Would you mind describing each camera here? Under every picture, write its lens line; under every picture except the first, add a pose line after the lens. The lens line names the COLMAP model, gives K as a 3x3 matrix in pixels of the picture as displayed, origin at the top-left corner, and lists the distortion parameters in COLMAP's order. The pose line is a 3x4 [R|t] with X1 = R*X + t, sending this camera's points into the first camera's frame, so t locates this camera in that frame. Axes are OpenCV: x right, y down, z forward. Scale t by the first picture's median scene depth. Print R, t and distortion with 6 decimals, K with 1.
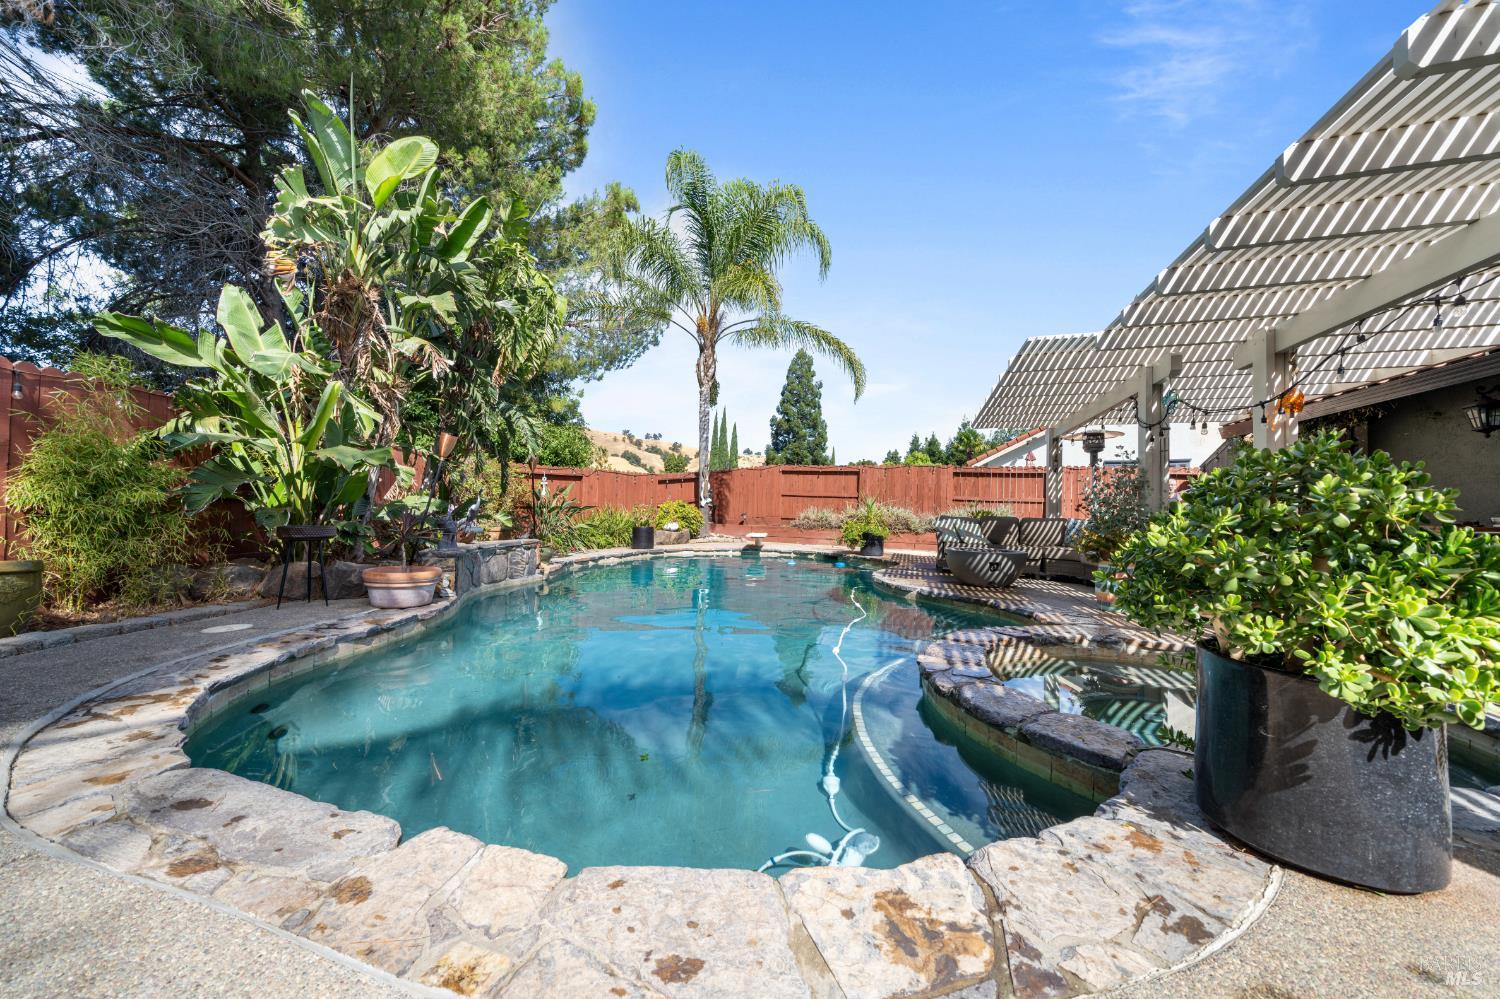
lens RADIAL K [[519.7, 0, 733.6], [0, 519.7, 505.0], [0, 0, 1]] dist [-0.002944, -0.000159]
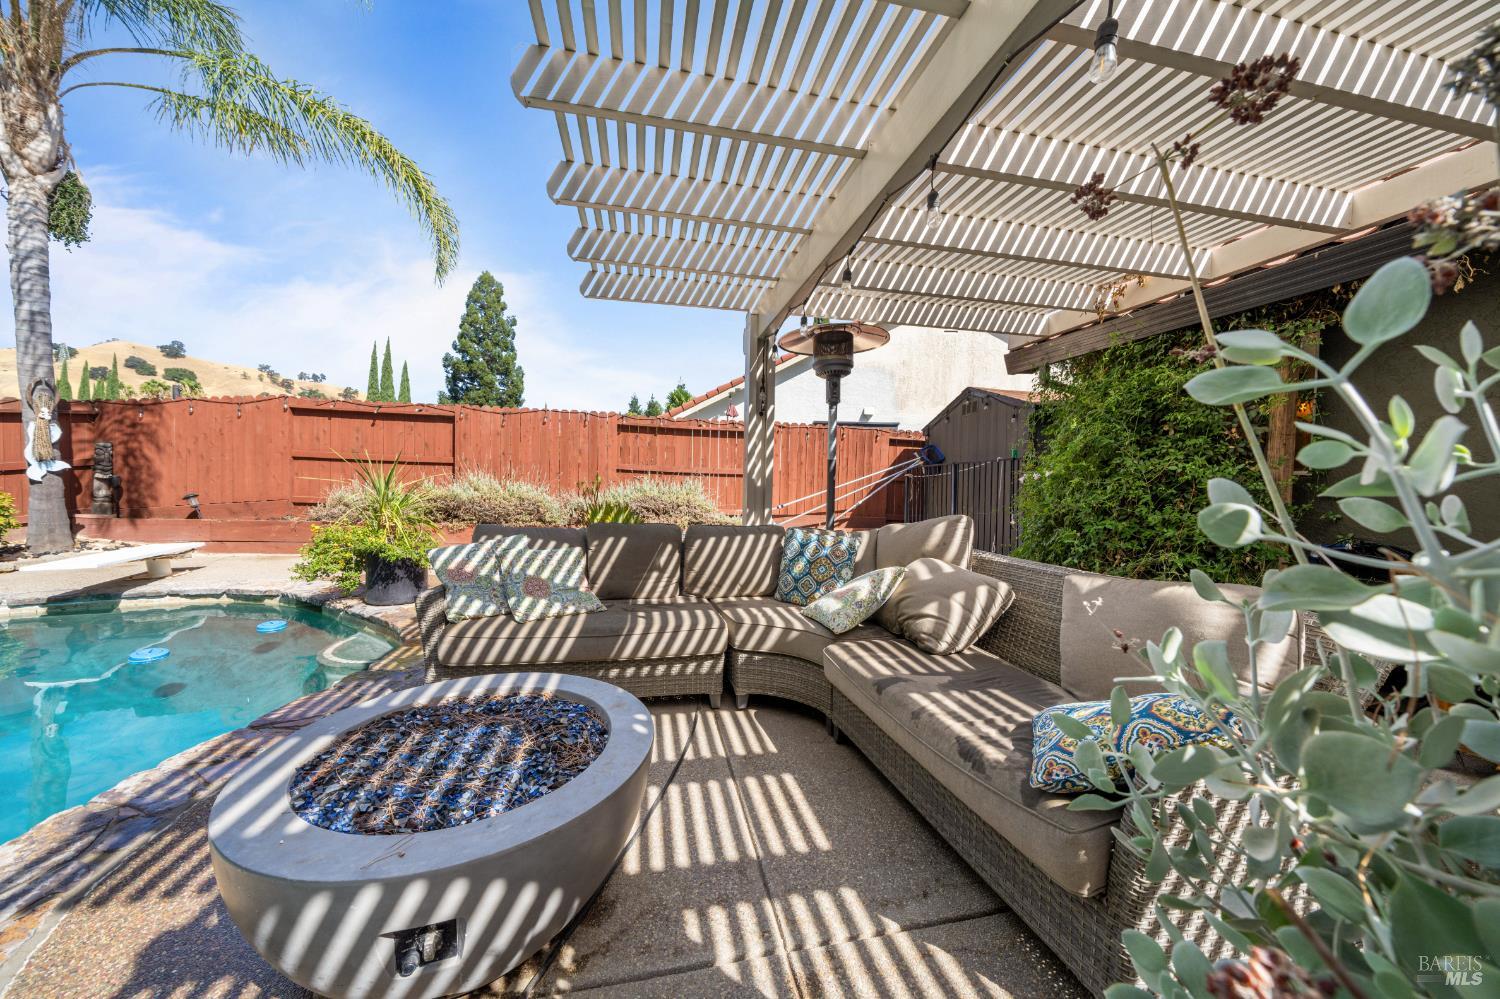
lens RADIAL K [[519.7, 0, 743.9], [0, 519.7, 495.8], [0, 0, 1]] dist [-0.002944, -0.000159]
pose [[0.864841, -0.019104, 0.501683, 0.227607], [-0.007140, 0.998707, 0.050338, -0.010561], [-0.501996, -0.047117, 0.863586, 0.369274]]
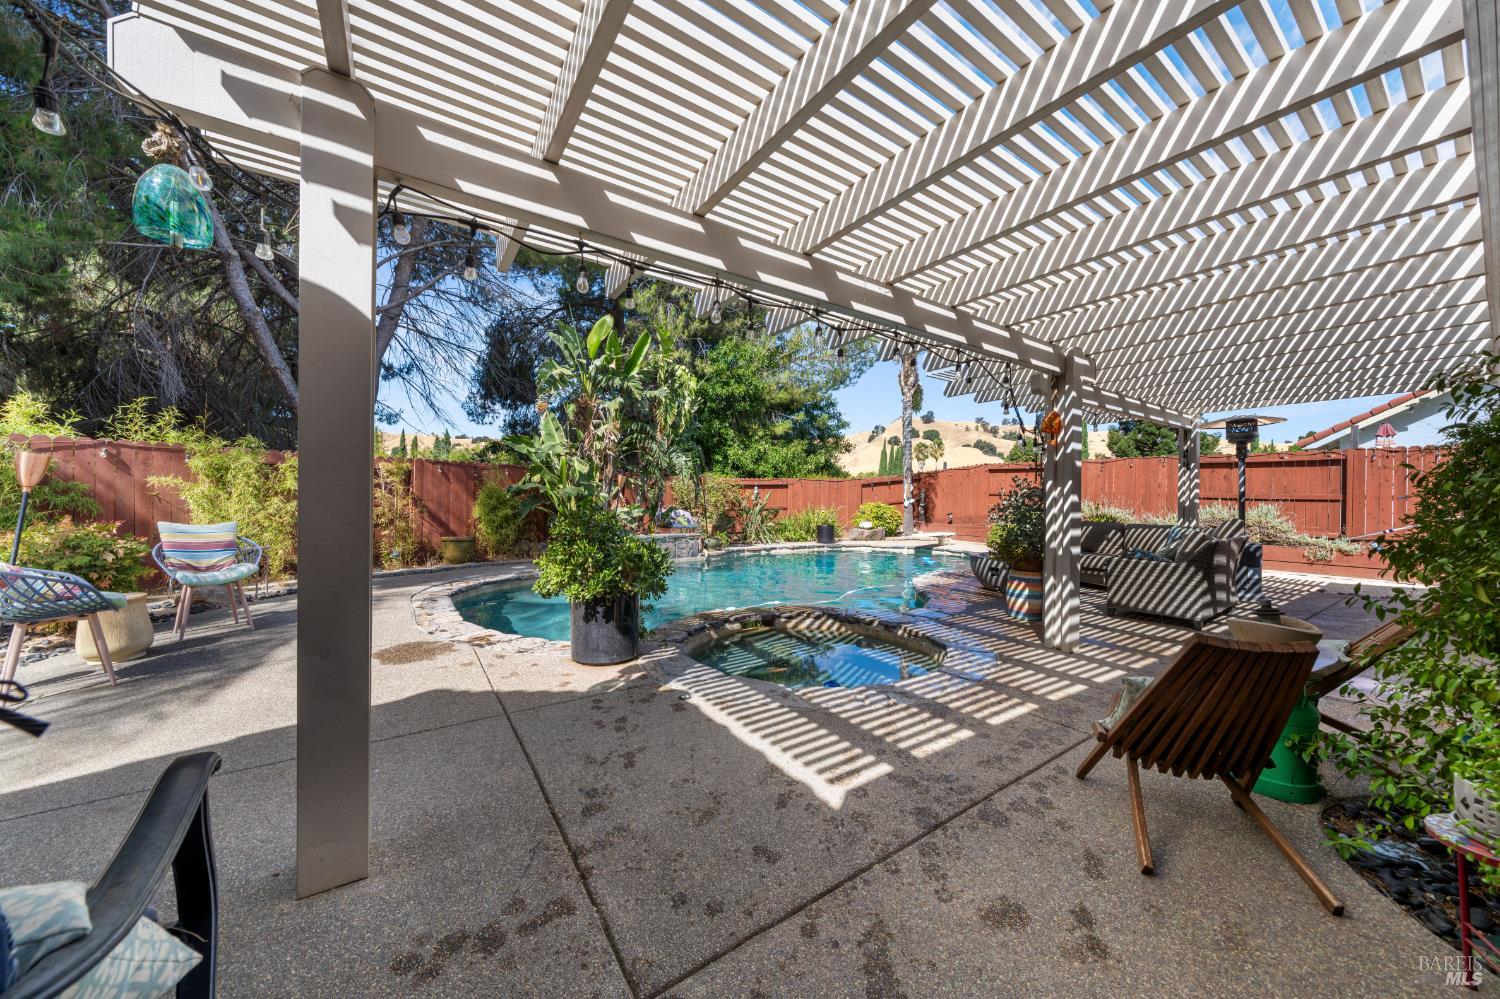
lens RADIAL K [[519.7, 0, 739.5], [0, 519.7, 502.2], [0, 0, 1]] dist [-0.002944, -0.000159]
pose [[0.795402, -0.010994, -0.605982, 0.328067], [0.015261, 0.999882, 0.001891, -0.014032], [0.605890, -0.010752, 0.795476, -0.070296]]
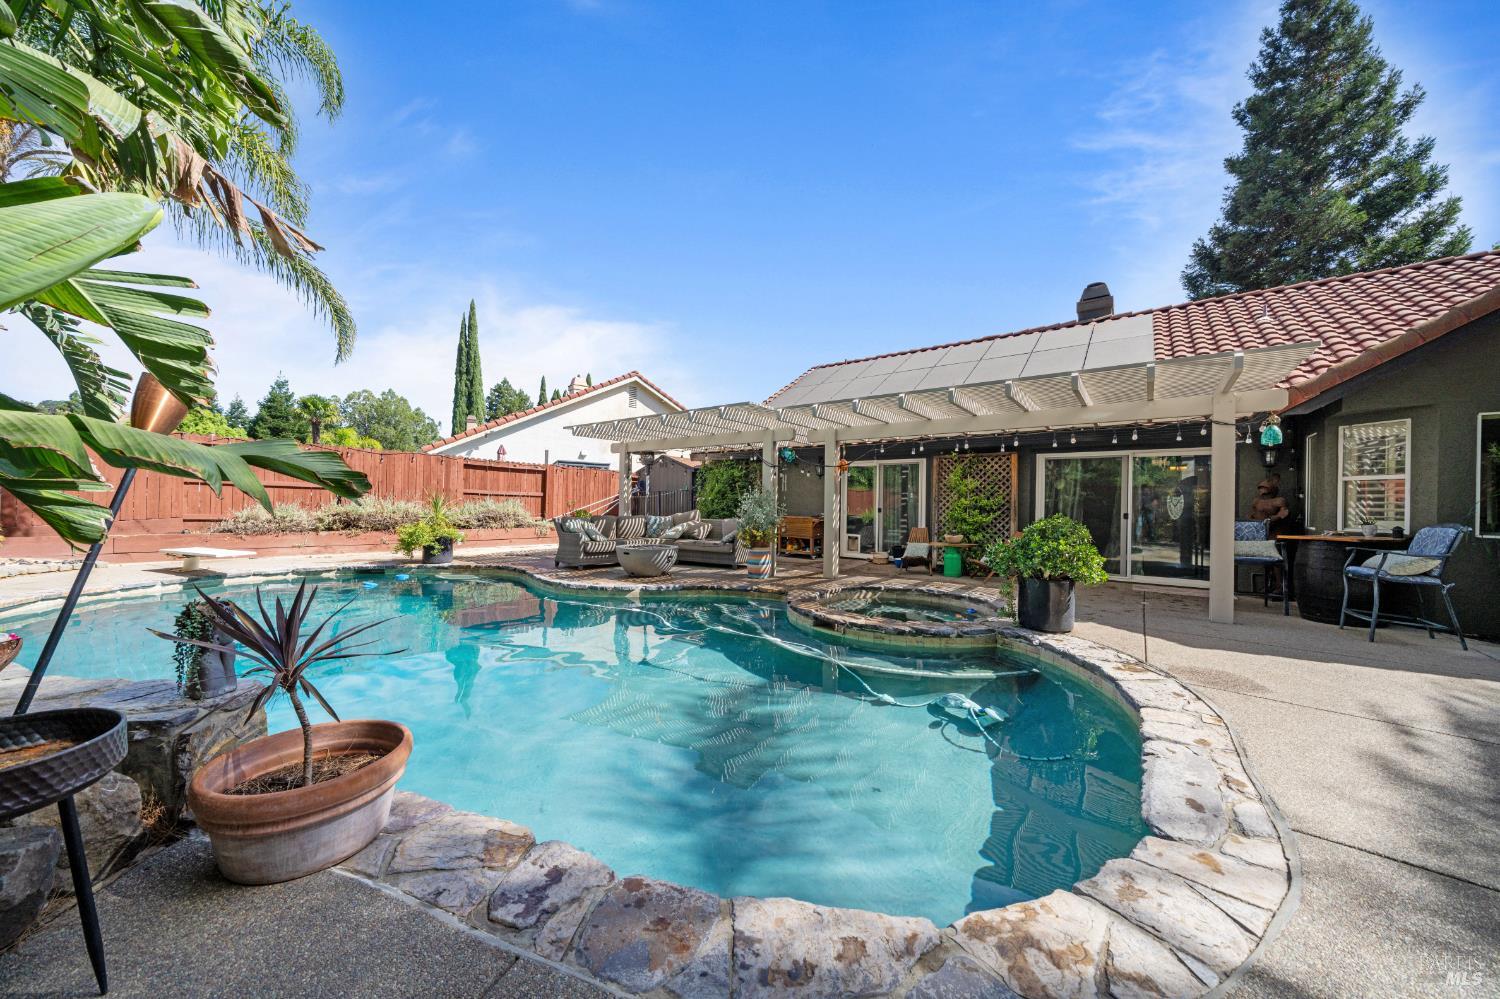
lens RADIAL K [[519.7, 0, 754.2], [0, 519.7, 494.2], [0, 0, 1]] dist [-0.002944, -0.000159]
pose [[0.313510, -0.003603, 0.949578, -0.290467], [-0.020538, 0.999733, 0.010574, -0.026775], [-0.949363, -0.022817, 0.313353, 0.181177]]
